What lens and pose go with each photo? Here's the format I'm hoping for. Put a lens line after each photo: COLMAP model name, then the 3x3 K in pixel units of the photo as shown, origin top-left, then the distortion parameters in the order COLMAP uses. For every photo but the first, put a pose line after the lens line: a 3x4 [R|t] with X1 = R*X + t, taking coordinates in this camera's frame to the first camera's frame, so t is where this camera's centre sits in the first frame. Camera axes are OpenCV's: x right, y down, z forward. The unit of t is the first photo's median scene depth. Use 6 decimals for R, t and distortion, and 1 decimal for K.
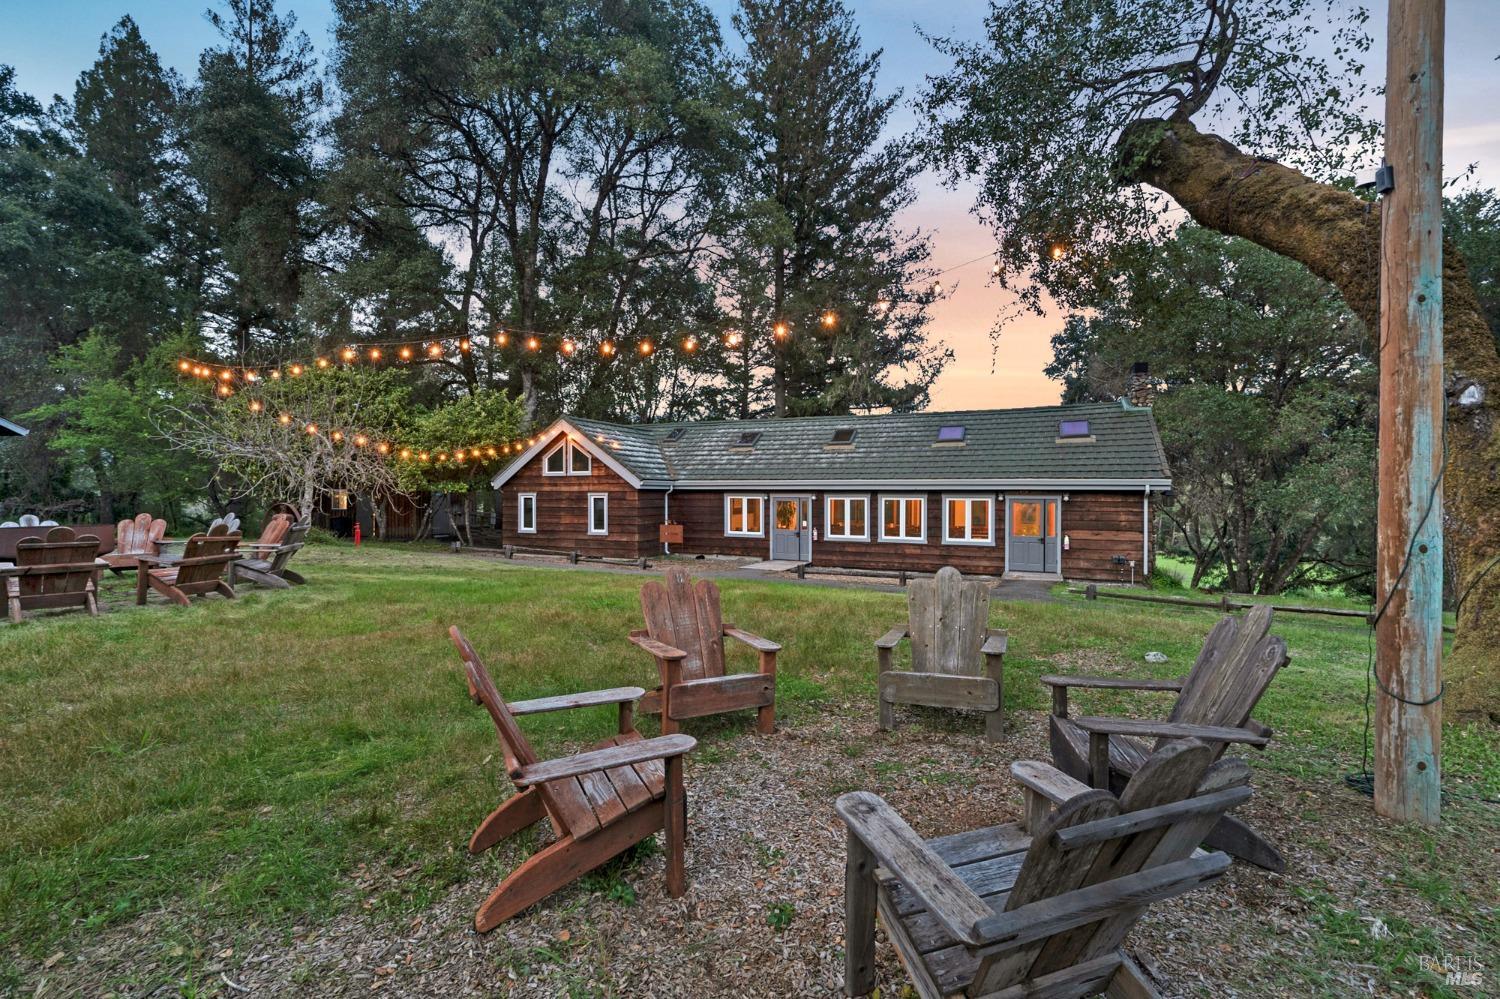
lens RADIAL K [[649.6, 0, 748.6], [0, 649.6, 477.5], [0, 0, 1]] dist [0.010596, 0.000030]
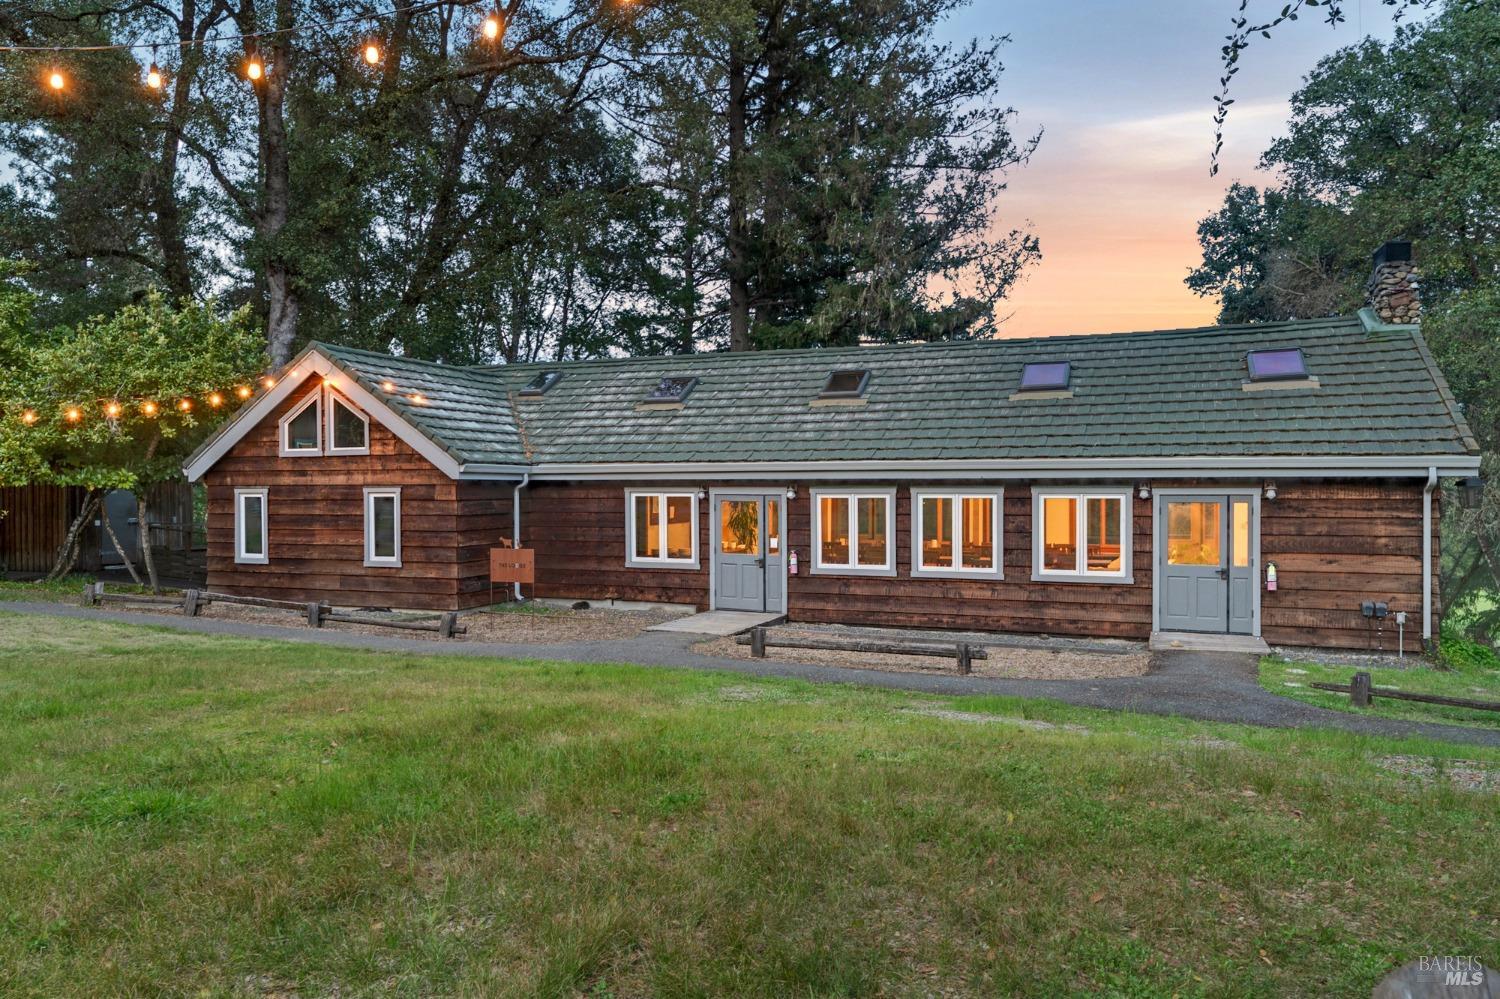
lens RADIAL K [[649.6, 0, 748.6], [0, 649.6, 477.5], [0, 0, 1]] dist [0.010596, 0.000030]
pose [[0.999509, -0.005732, -0.030797, 0.081767], [0.005902, 0.999968, 0.005445, 0.013664], [0.030765, -0.005625, 0.999511, 0.458029]]
